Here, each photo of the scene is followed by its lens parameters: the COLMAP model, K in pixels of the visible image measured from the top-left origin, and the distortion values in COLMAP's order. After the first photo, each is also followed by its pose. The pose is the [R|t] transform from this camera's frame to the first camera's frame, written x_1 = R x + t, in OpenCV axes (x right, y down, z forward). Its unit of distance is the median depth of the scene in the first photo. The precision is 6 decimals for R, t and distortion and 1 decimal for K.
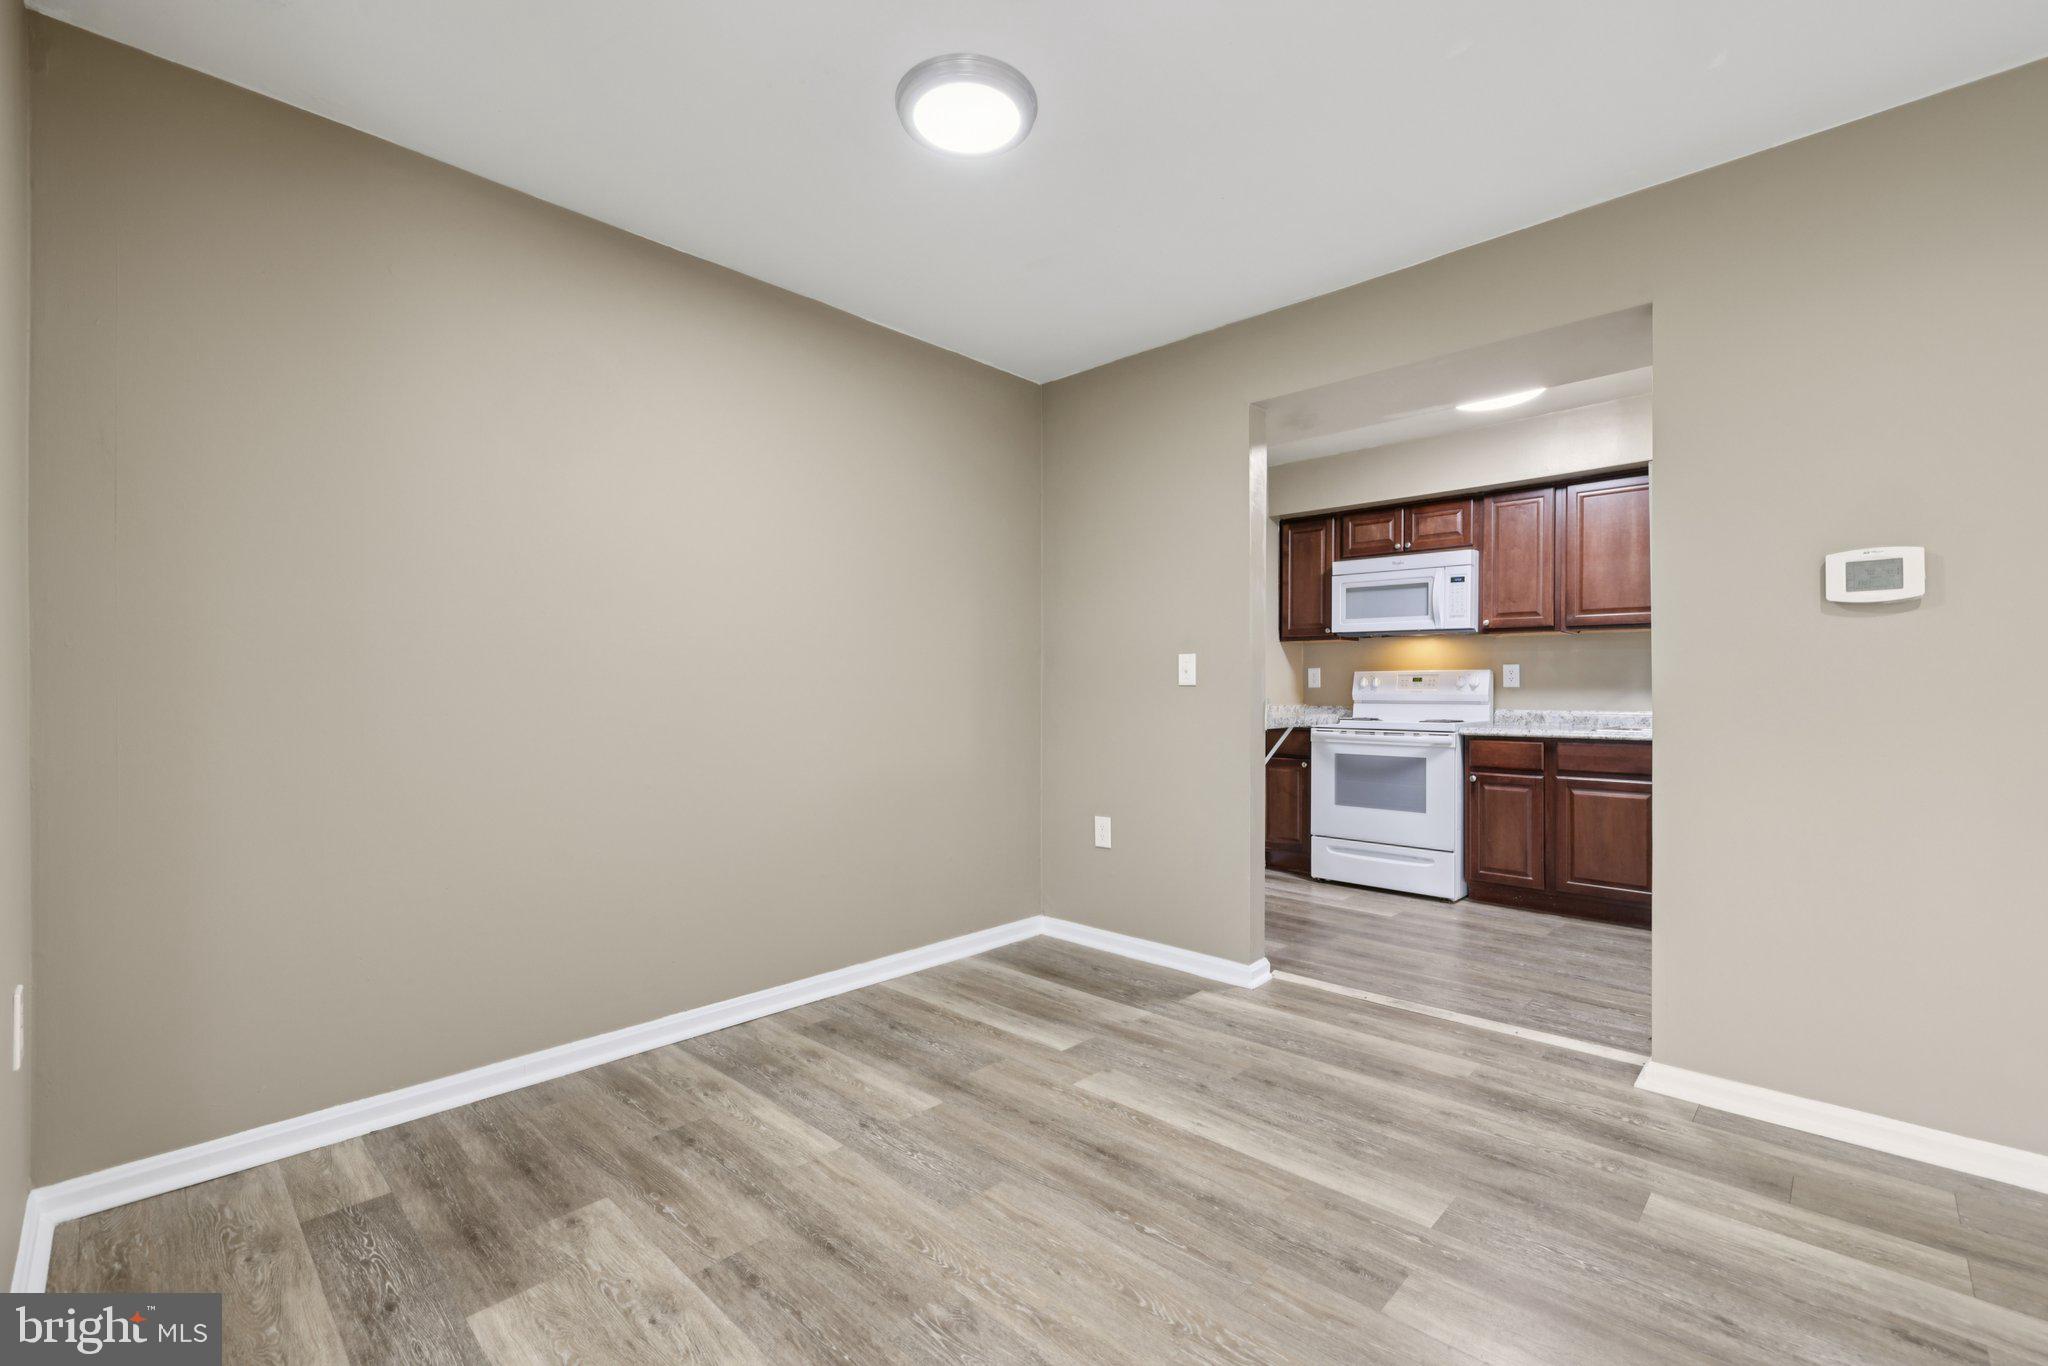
lens RADIAL K [[869.9, 0, 1016.7], [0, 869.9, 680.1], [0, 0, 1]] dist [-0.001125, 0.000086]
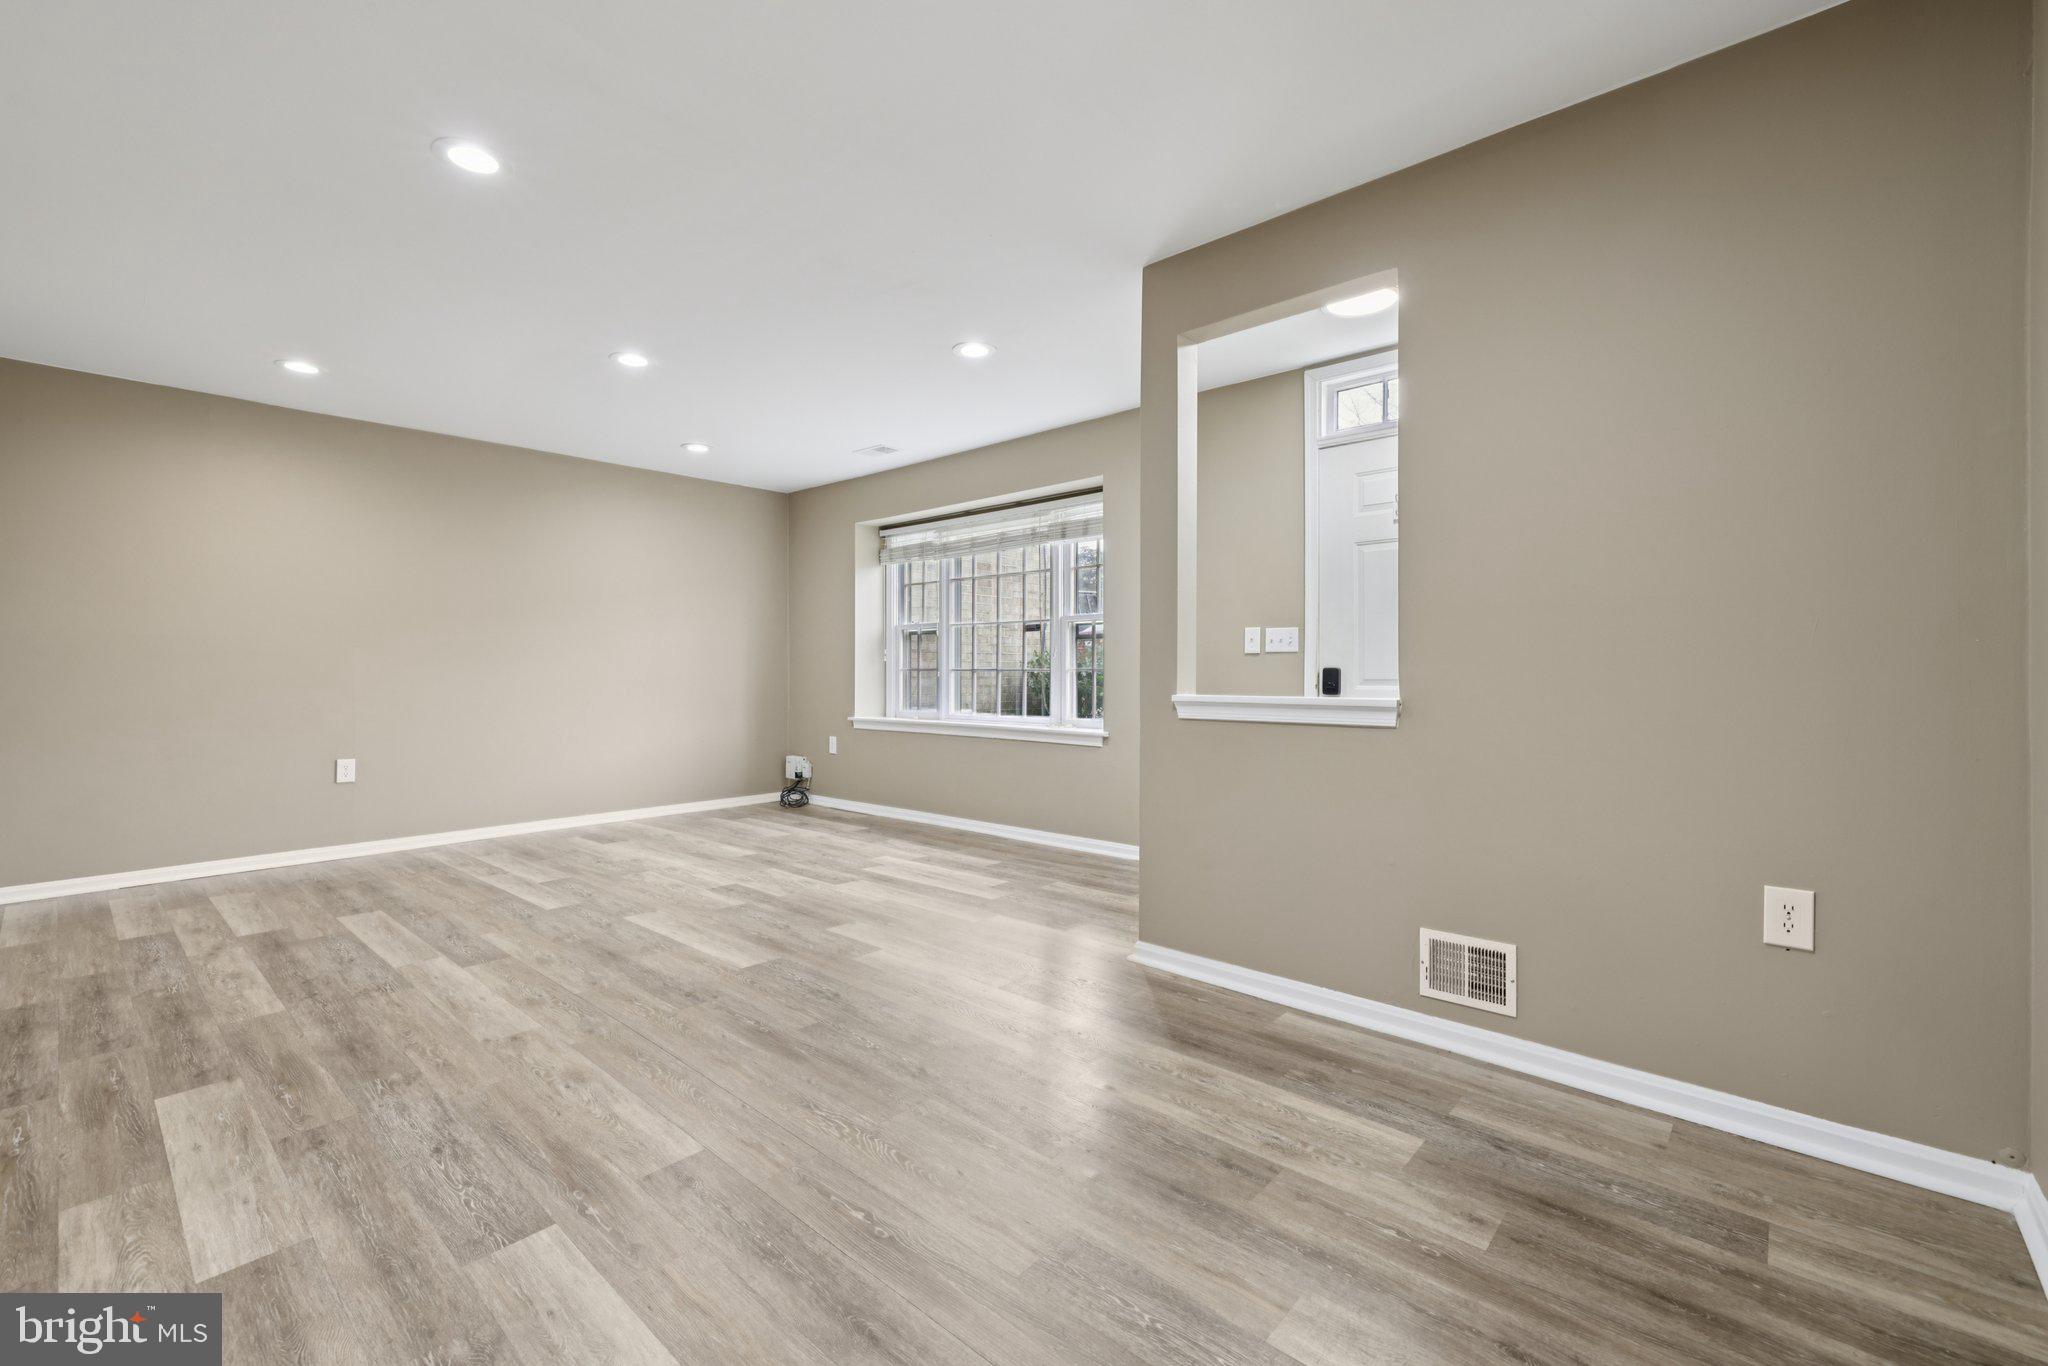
lens RADIAL K [[865.8, 0, 1014.9], [0, 865.8, 675.5], [0, 0, 1]] dist [0.000974, 0.000286]
pose [[-0.999382, 0.002962, -0.035028, 0.008844], [0.003151, 0.999981, -0.005330, 0.033080], [0.035011, -0.005437, -0.999372, 1.418306]]
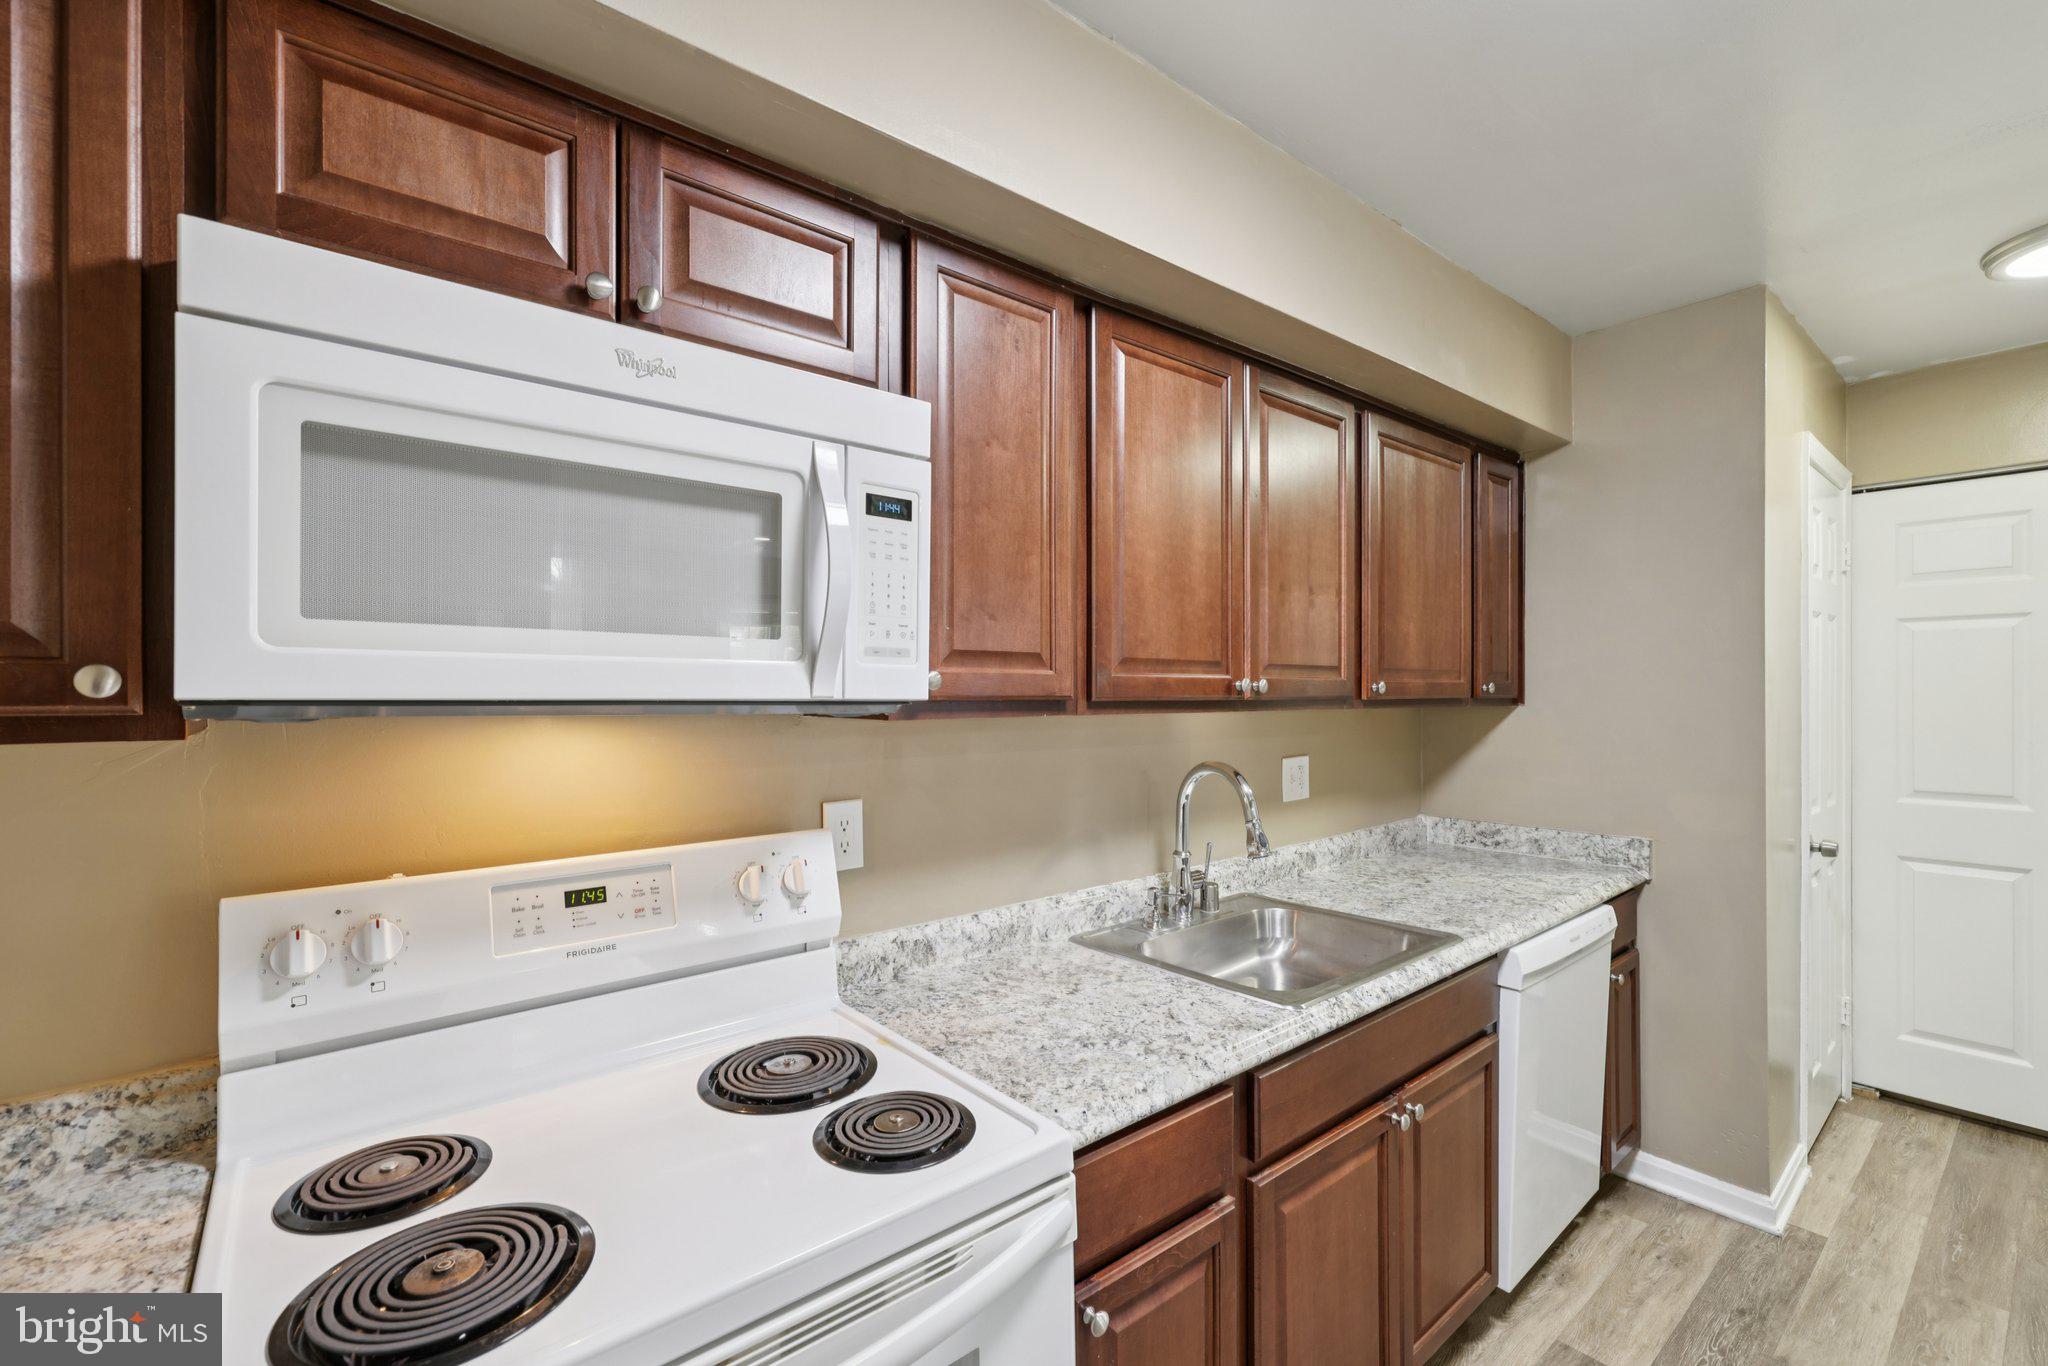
lens RADIAL K [[866.1, 0, 1017.6], [0, 866.1, 695.0], [0, 0, 1]] dist [-0.000410, 0.000408]
pose [[0.116944, -0.002768, 0.993135, 0.517307], [-0.002050, 0.999993, 0.003028, -0.122399], [-0.993136, -0.002390, 0.116937, 1.851617]]
